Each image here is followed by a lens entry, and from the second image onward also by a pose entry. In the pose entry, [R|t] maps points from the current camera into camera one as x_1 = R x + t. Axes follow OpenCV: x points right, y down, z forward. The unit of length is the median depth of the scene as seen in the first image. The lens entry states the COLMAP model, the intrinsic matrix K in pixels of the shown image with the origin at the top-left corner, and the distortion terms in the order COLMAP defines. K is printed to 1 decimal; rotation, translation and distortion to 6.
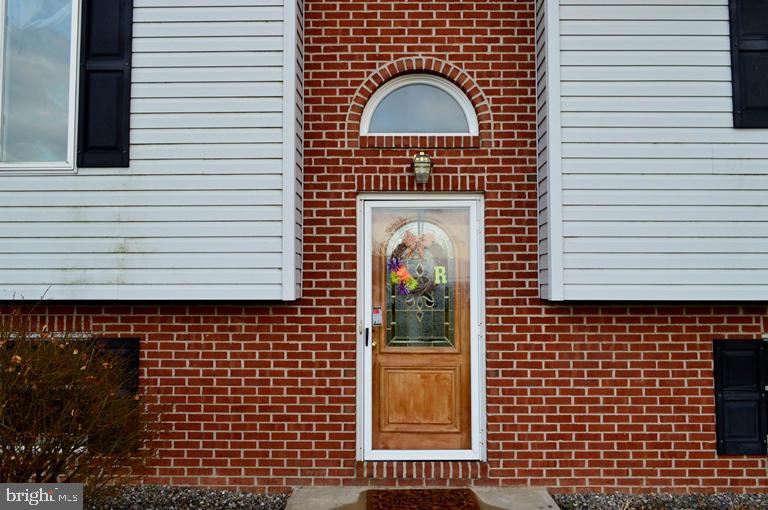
lens RADIAL K [[616.7, 0, 386.9], [0, 616.7, 255.8], [0, 0, 1]] dist [-0.023539, -0.001389]
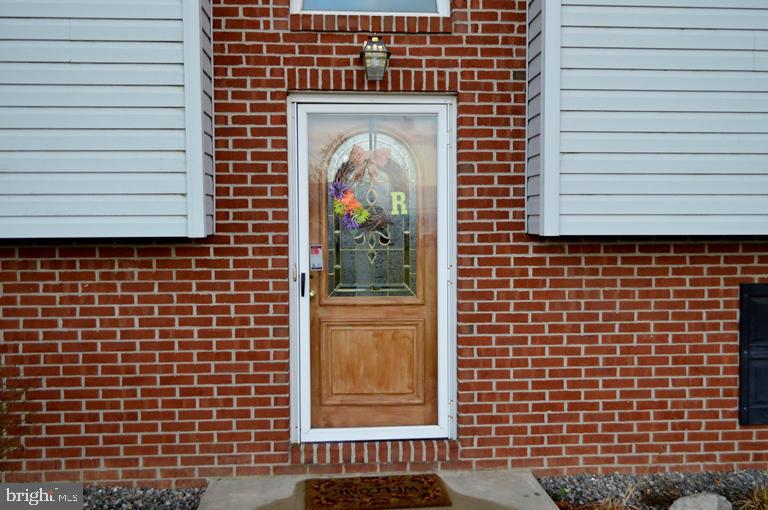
lens RADIAL K [[654.8, 0, 381.9], [0, 654.8, 257.1], [0, 0, 1]] dist [0.004296, 0.005101]
pose [[0.995344, -0.007731, 0.096075, -0.012815], [-0.001631, 0.995284, 0.096987, 0.018917], [-0.096372, -0.096692, 0.990638, 0.191913]]
